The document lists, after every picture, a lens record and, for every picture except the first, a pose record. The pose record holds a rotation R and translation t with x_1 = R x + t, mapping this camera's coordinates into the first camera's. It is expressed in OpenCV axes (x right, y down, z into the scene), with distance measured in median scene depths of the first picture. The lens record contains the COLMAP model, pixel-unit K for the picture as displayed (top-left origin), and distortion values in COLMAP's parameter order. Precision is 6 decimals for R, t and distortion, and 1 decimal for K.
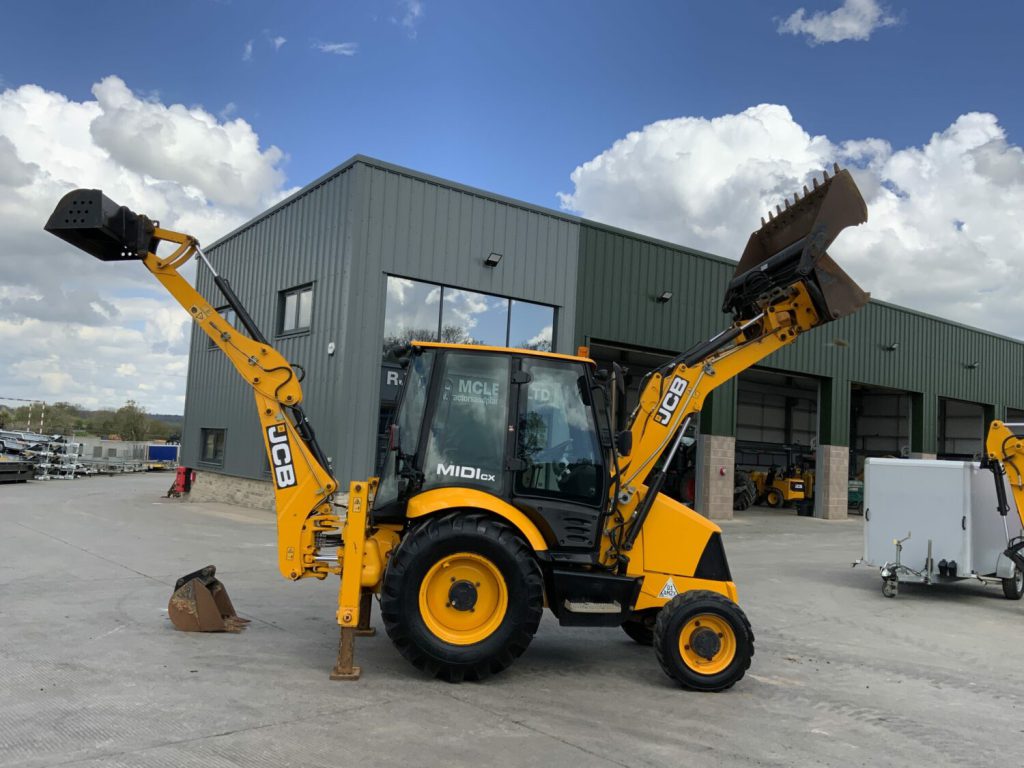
lens RADIAL K [[848.4, 0, 512.0], [0, 848.4, 384.0], [0, 0, 1]] dist [0.103229, -0.216188]
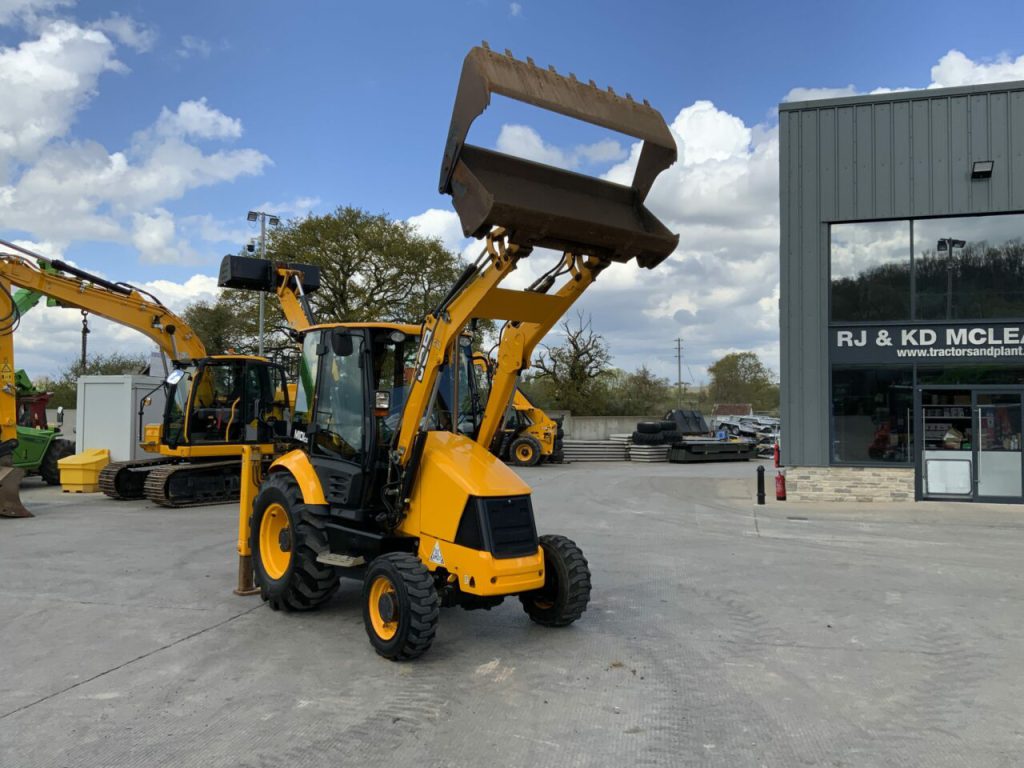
lens RADIAL K [[848.4, 0, 512.0], [0, 848.4, 384.0], [0, 0, 1]] dist [0.103229, -0.216188]
pose [[0.568278, -0.074969, -0.819414, 1.044346], [0.091051, 0.995454, -0.027930, 0.089546], [0.817783, -0.058737, 0.572521, 0.554065]]
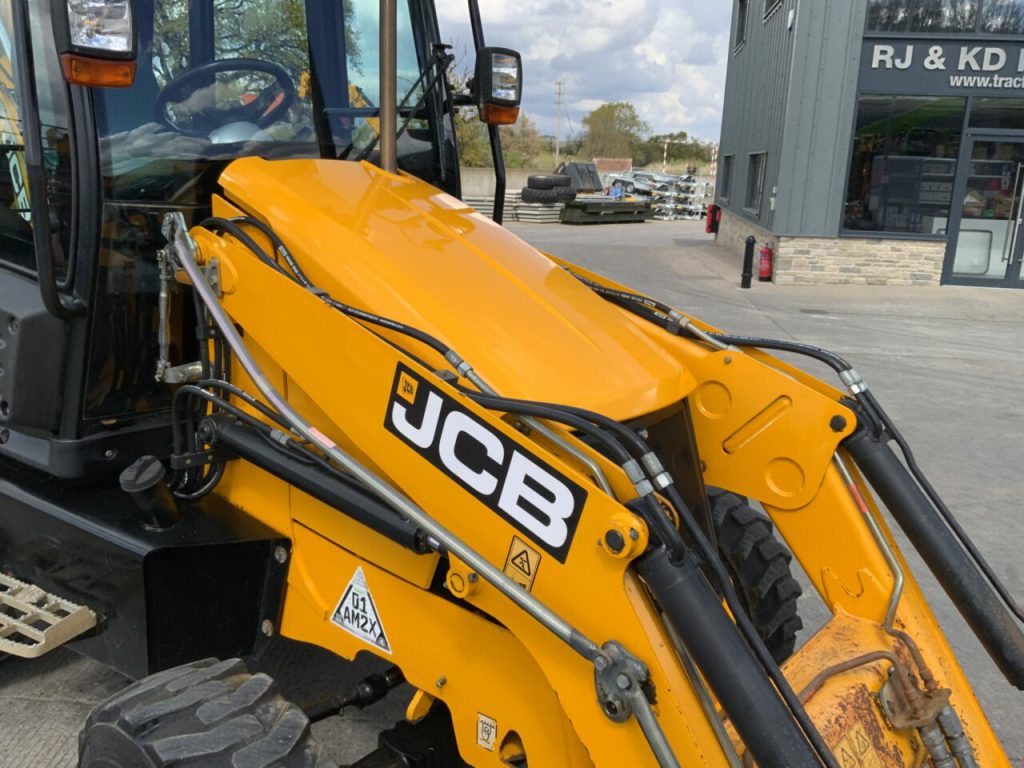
lens RADIAL K [[847.9, 0, 501.6], [0, 847.9, 384.1], [0, 0, 1]] dist [0.033802, -0.072107]
pose [[0.686516, 0.149880, -0.711500, 0.397663], [0.064381, 0.962152, 0.264800, 0.111167], [0.724259, -0.227596, 0.650883, 0.902062]]
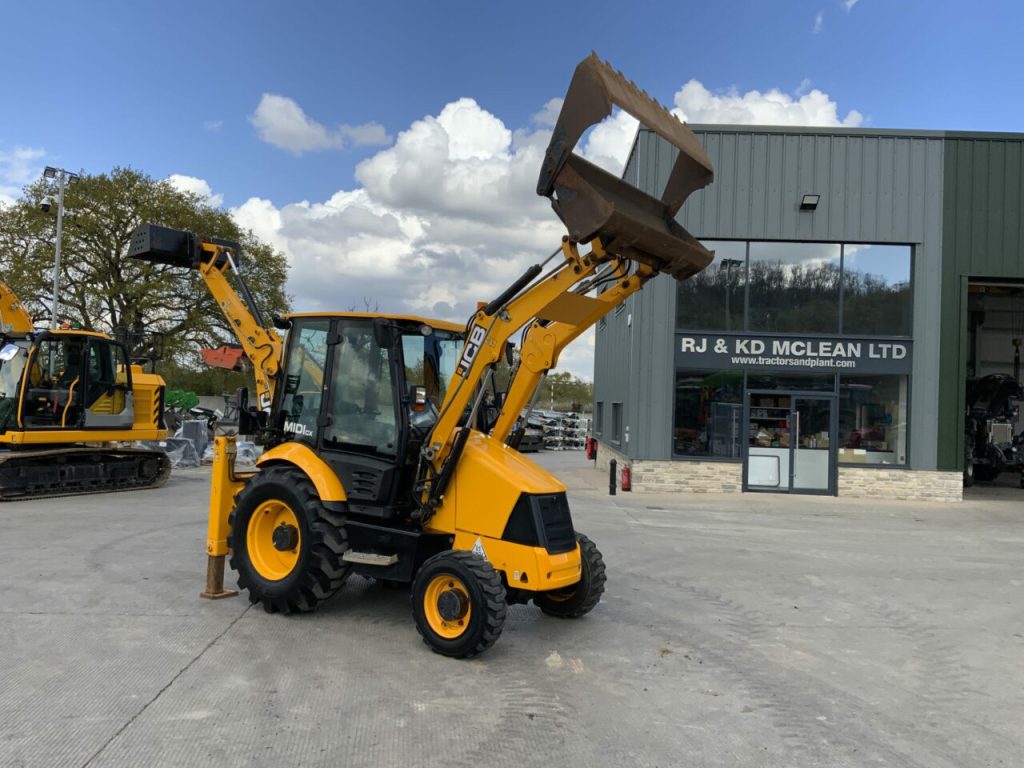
lens RADIAL K [[848.4, 0, 512.0], [0, 848.4, 384.0], [0, 0, 1]] dist [0.103229, -0.216188]
pose [[0.779034, -0.040105, -0.625698, 0.832915], [0.056774, 0.998365, 0.006696, 0.053312], [0.624406, -0.040740, 0.780037, 0.302806]]
